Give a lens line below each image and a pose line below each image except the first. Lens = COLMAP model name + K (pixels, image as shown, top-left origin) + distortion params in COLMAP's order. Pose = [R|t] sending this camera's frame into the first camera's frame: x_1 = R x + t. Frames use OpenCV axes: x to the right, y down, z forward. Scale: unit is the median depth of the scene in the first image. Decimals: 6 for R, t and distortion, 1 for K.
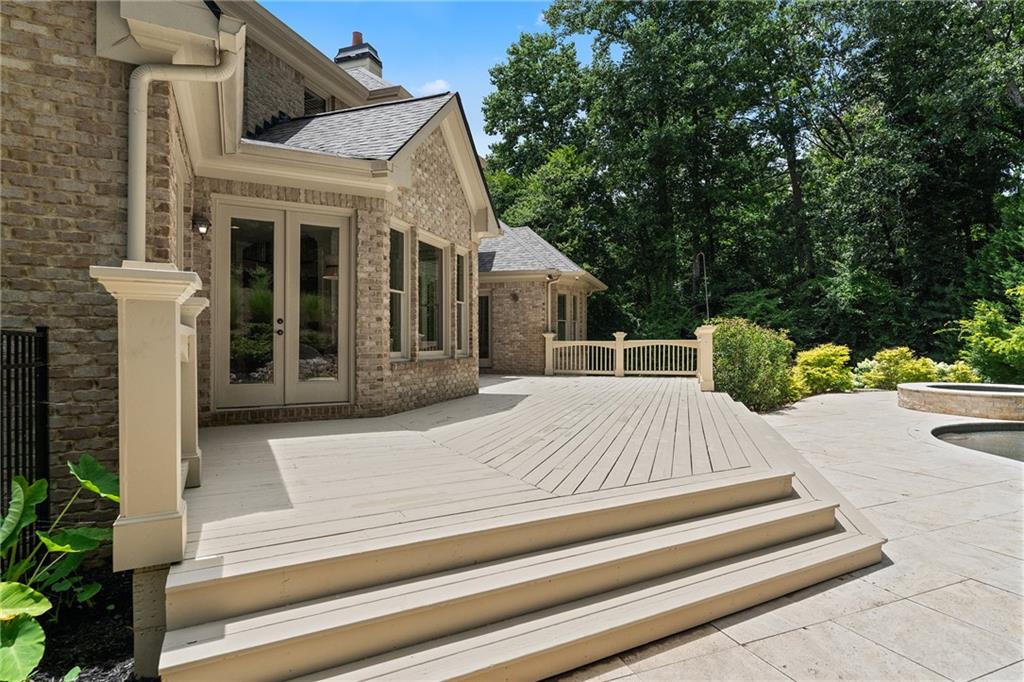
lens RADIAL K [[535.8, 0, 513.6], [0, 535.8, 342.8], [0, 0, 1]] dist [-0.000257, -0.000724]
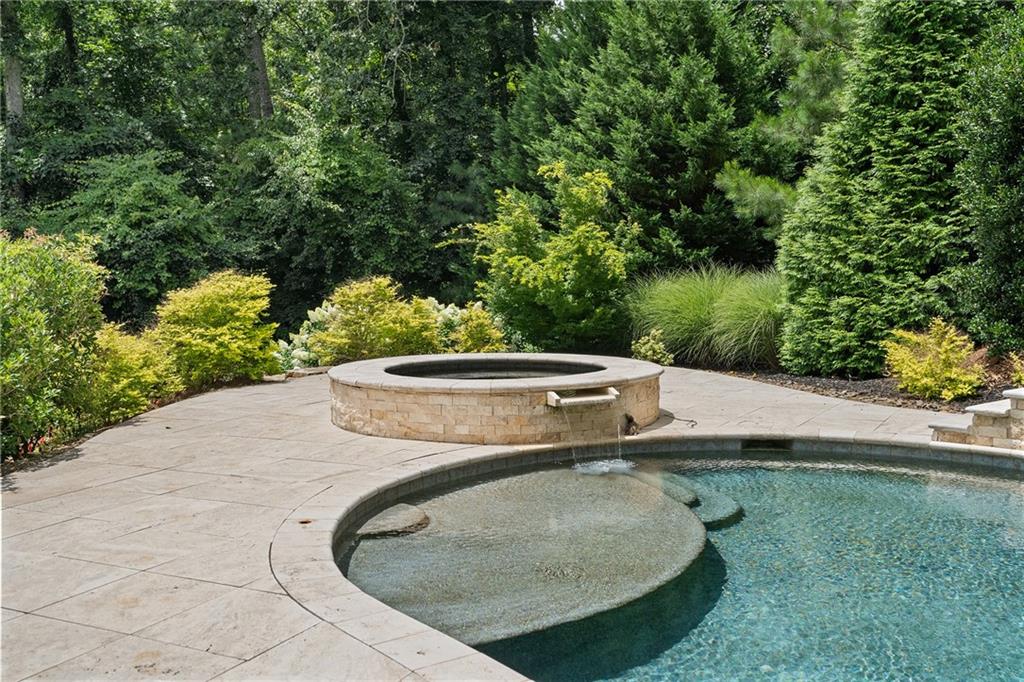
lens RADIAL K [[1015.7, 0, 512.0], [0, 1015.7, 341.0], [0, 0, 1]] dist [0.007630, 0.005316]
pose [[0.769584, -0.051981, 0.636427, 0.201216], [0.006788, 0.997291, 0.073247, -0.000442], [-0.638510, -0.052050, 0.767851, 0.188099]]
